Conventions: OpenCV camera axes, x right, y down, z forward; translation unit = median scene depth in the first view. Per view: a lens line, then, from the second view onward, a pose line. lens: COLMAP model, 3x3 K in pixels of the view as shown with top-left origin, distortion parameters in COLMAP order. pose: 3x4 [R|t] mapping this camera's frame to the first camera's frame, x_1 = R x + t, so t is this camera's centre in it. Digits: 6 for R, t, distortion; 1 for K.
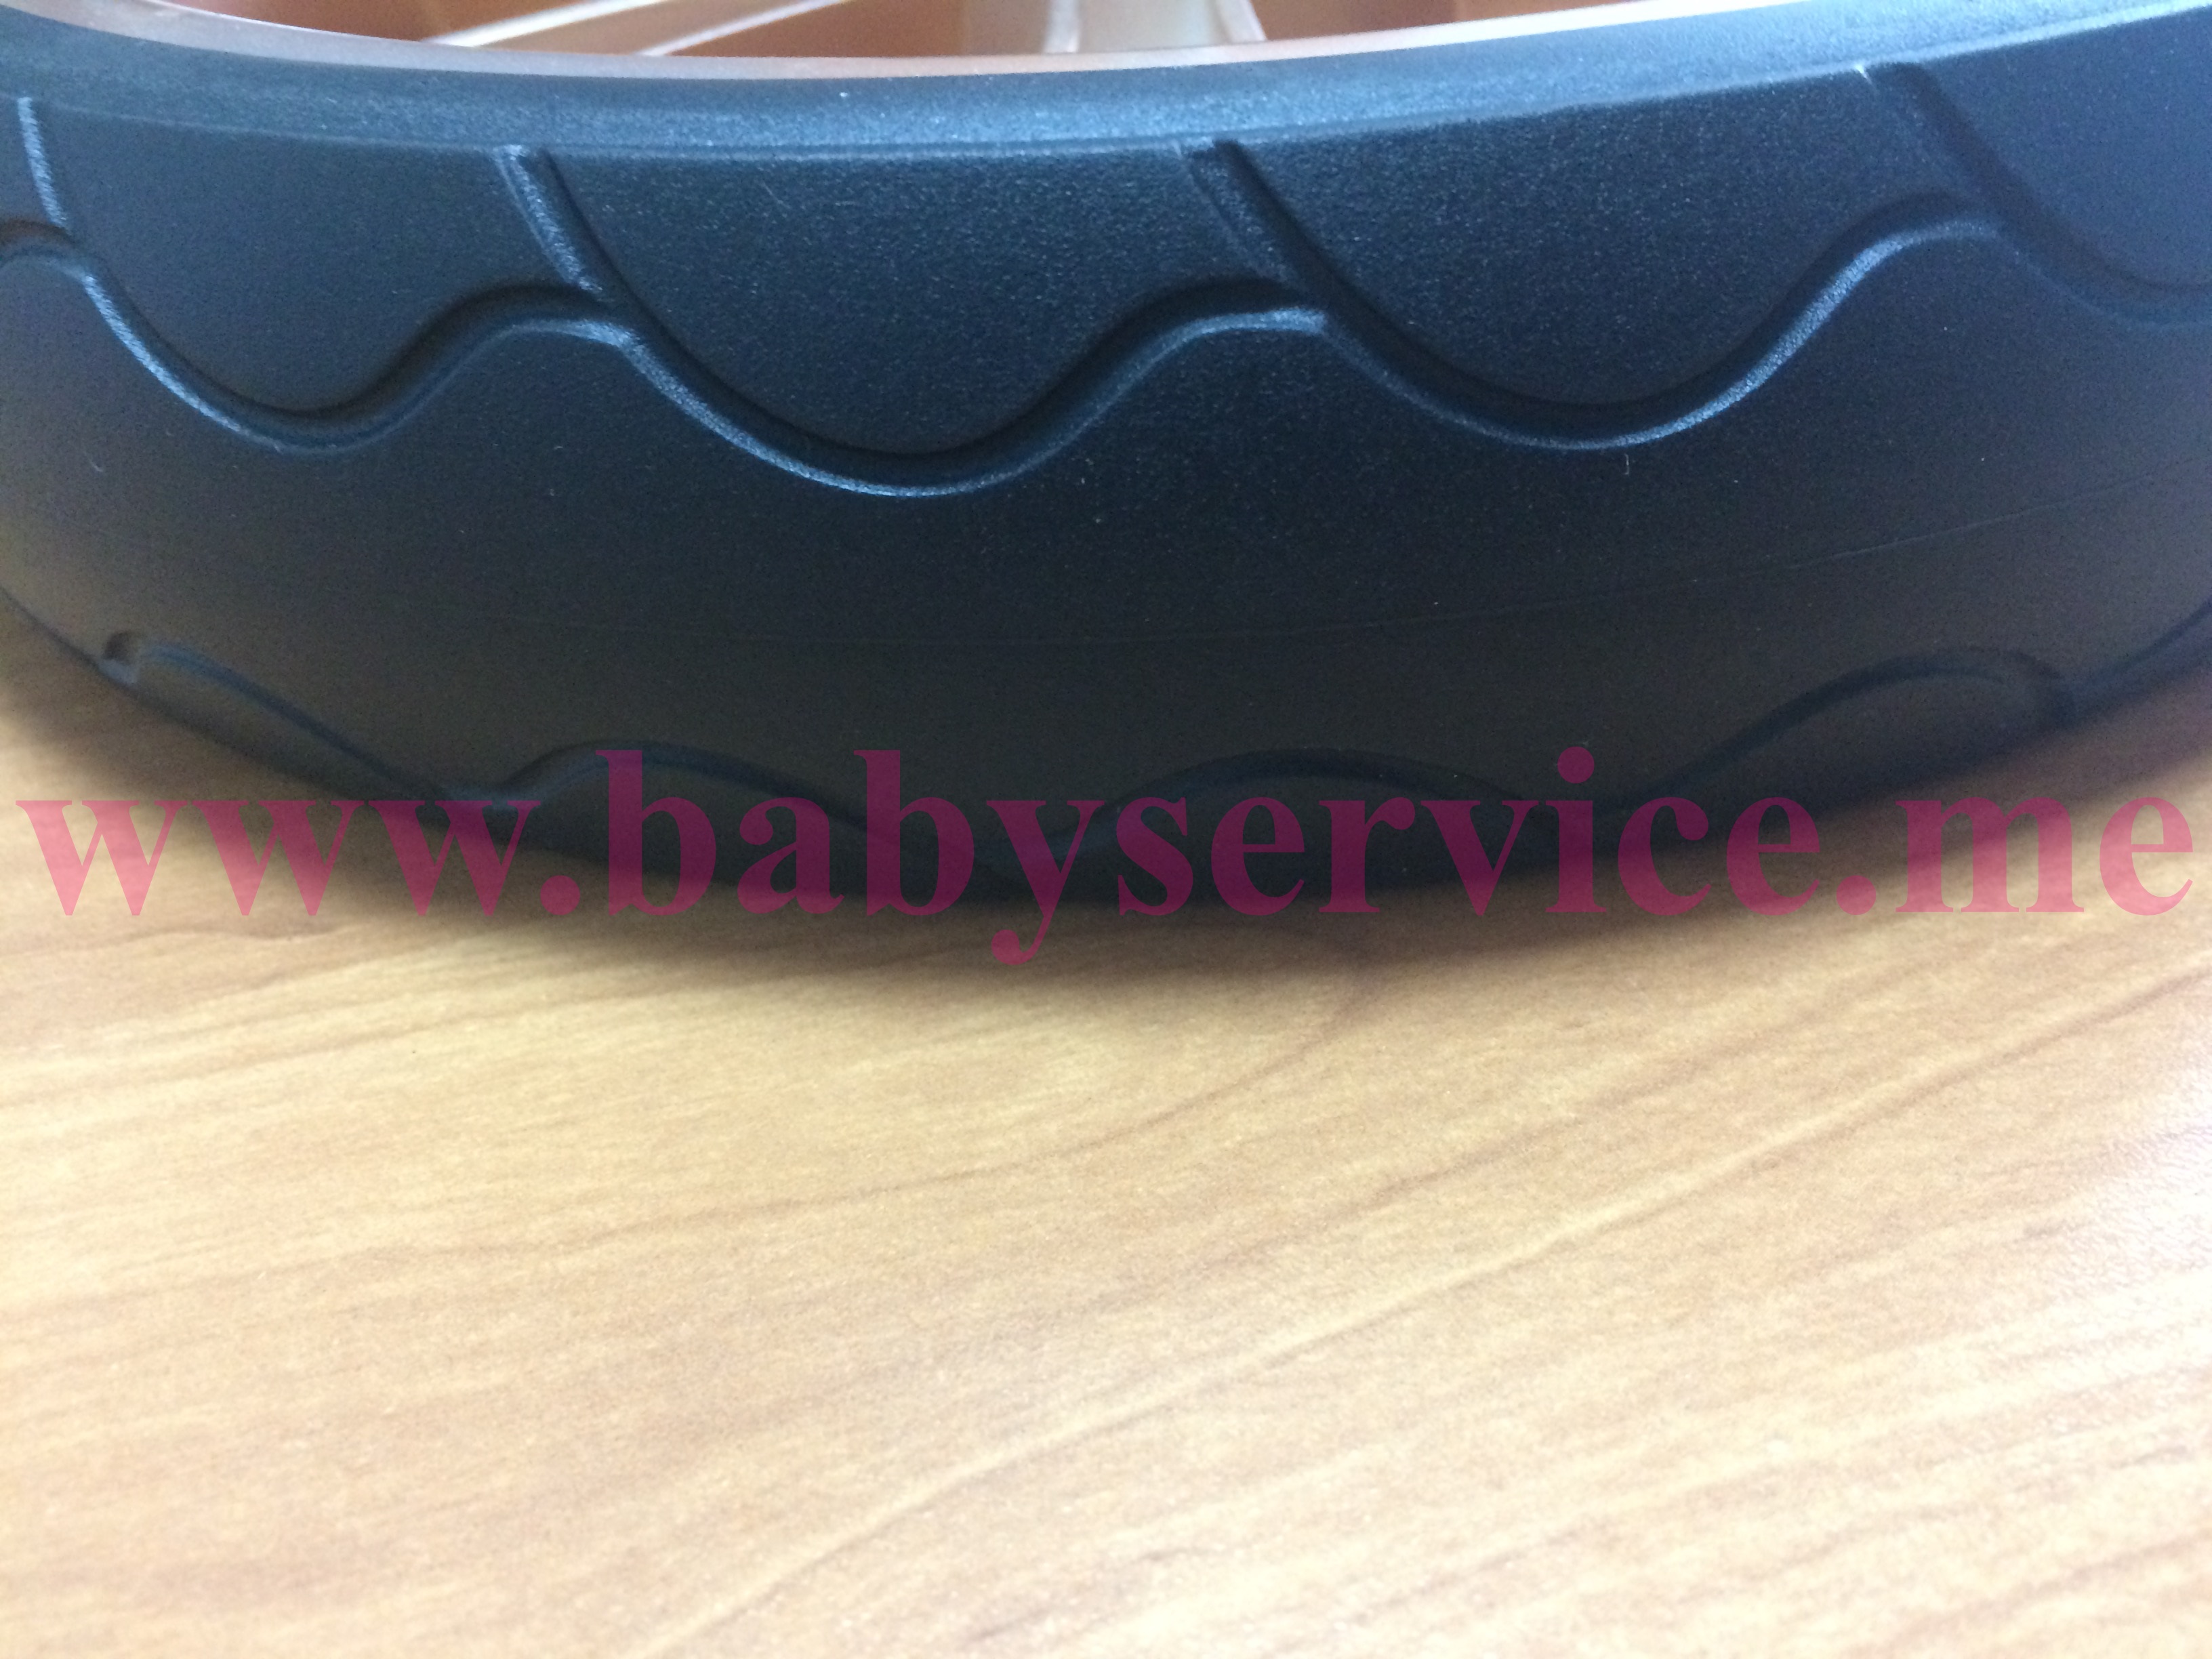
lens RADIAL K [[1976.5, 0, 1077.2], [0, 1976.5, 810.3], [0, 0, 1]] dist [0.065382, -0.155831]
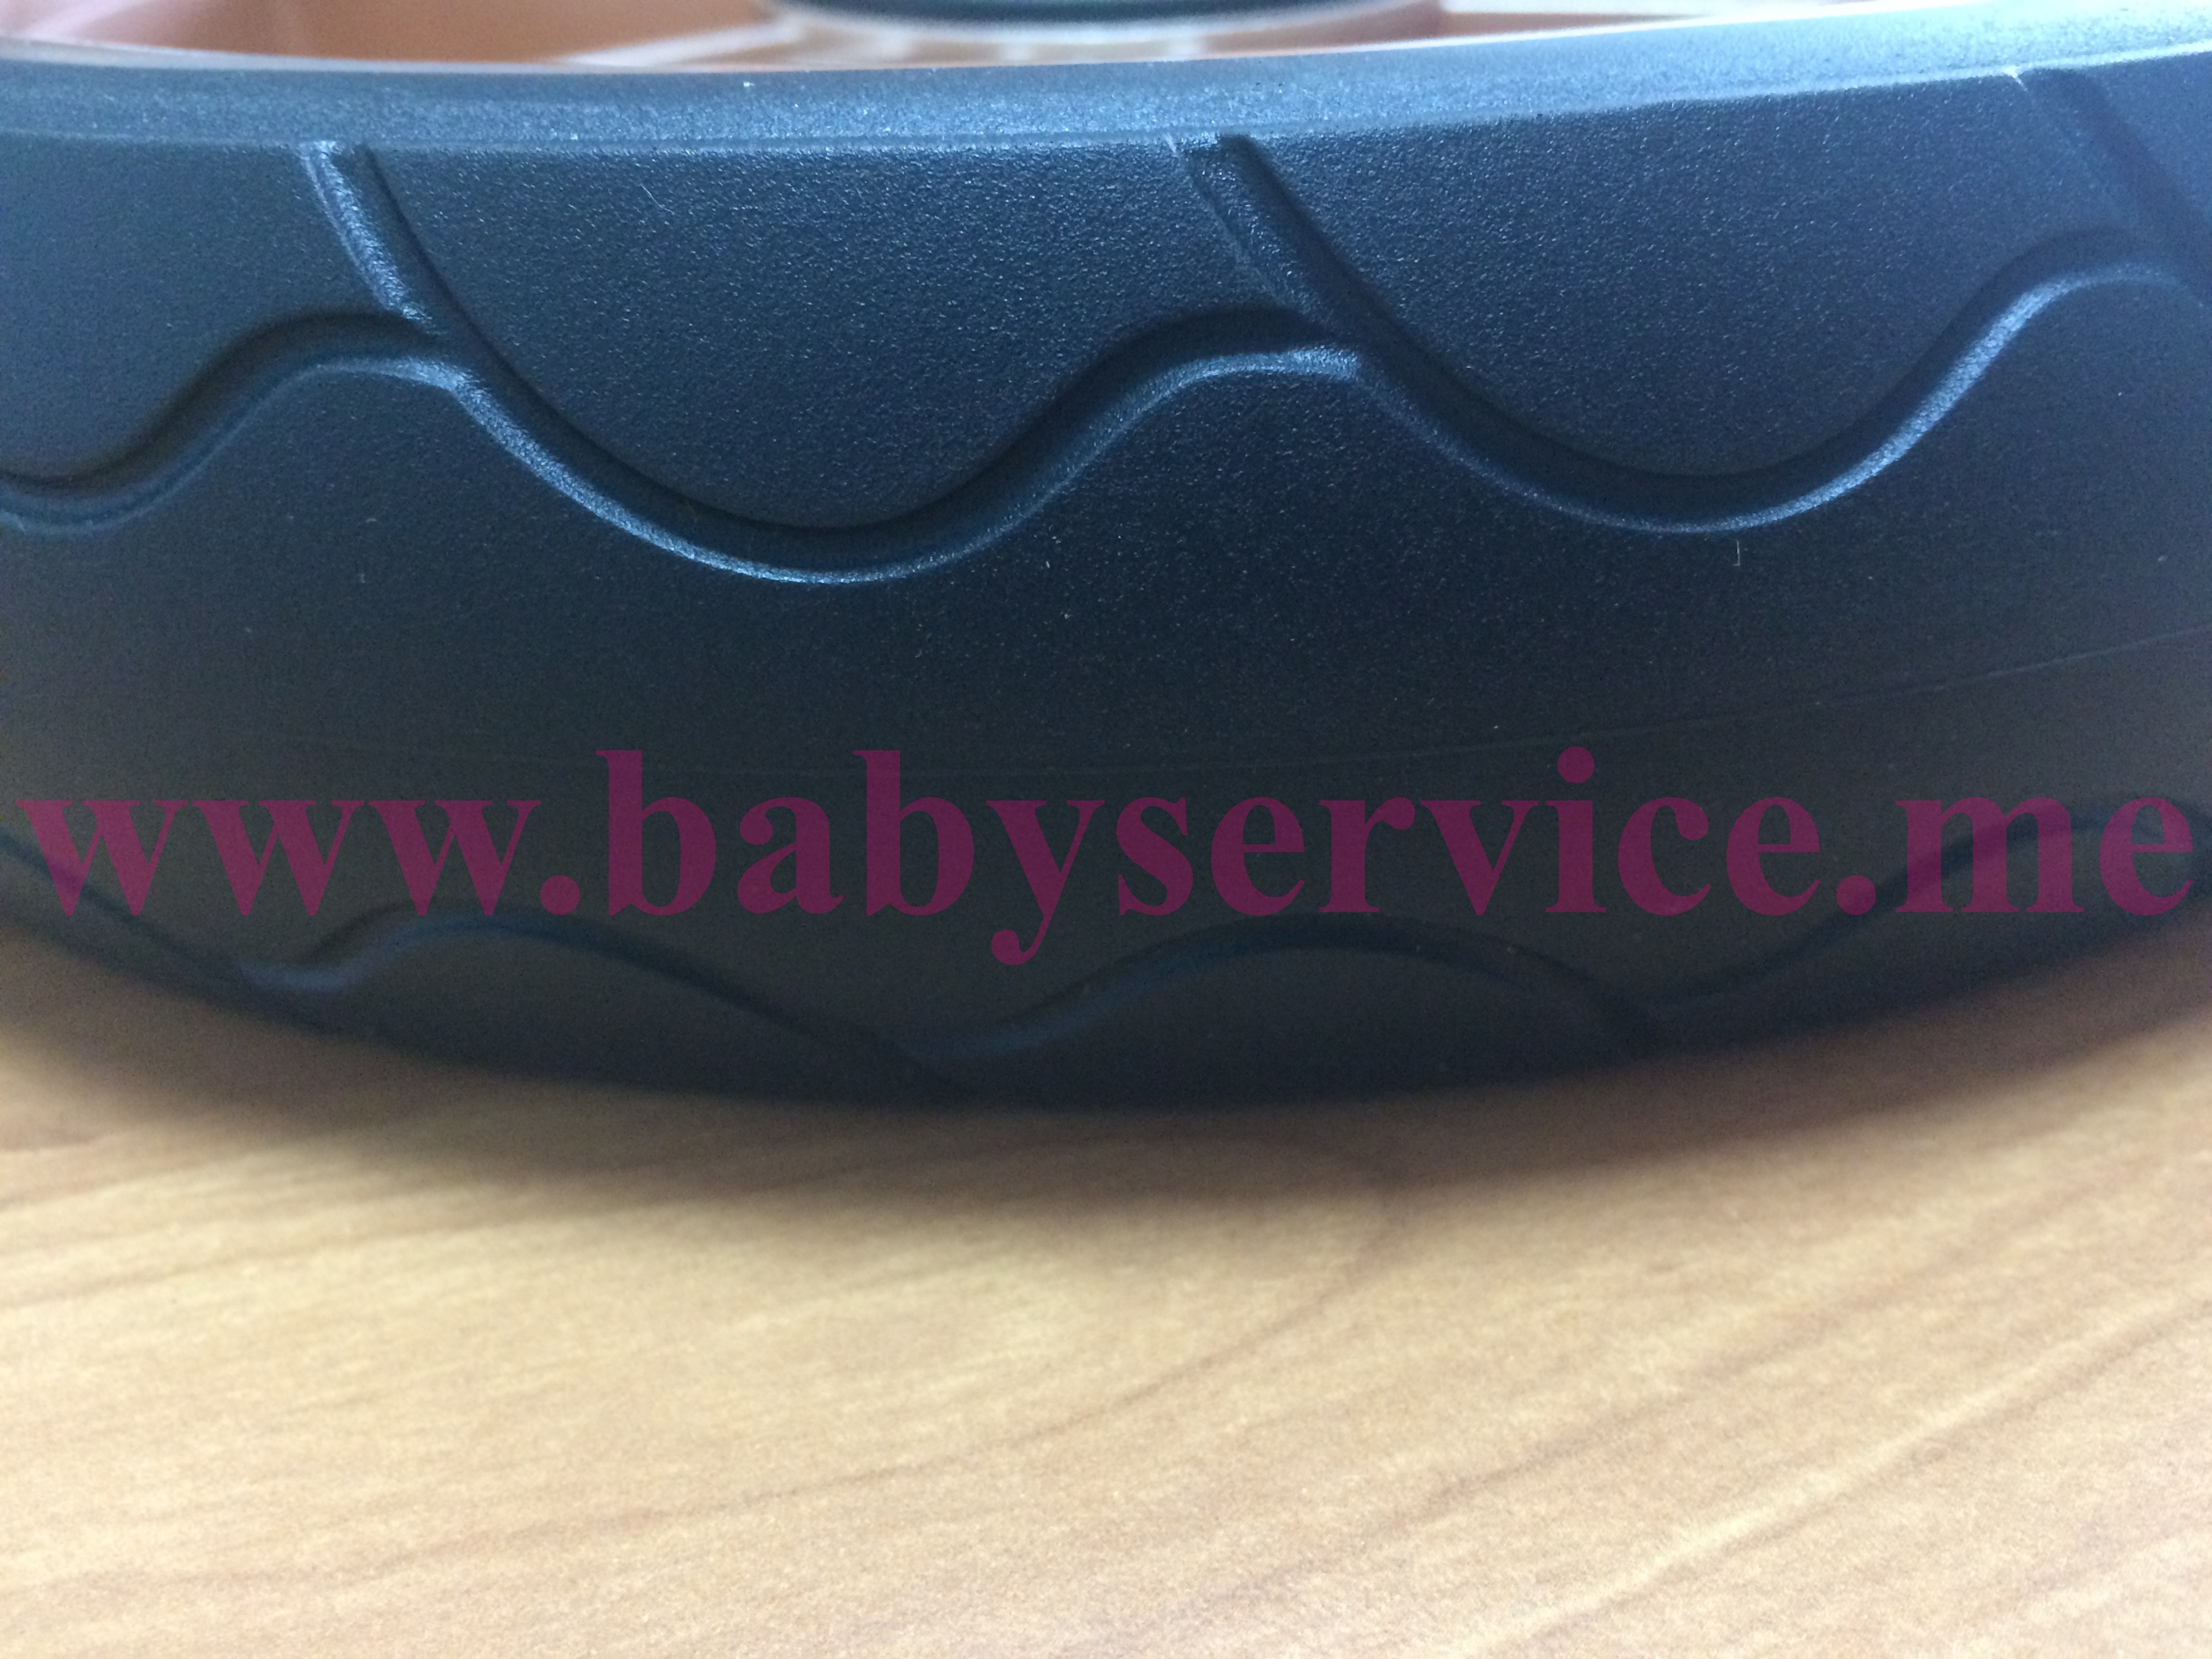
lens RADIAL K [[1976.5, 0, 1095.8], [0, 1976.5, 825.8], [0, 0, 1]] dist [0.065382, -0.155831]
pose [[0.999074, 0.007202, 0.042422, -0.010262], [-0.003498, 0.996222, -0.086769, 0.003177], [-0.042887, 0.086540, 0.995325, 0.228361]]
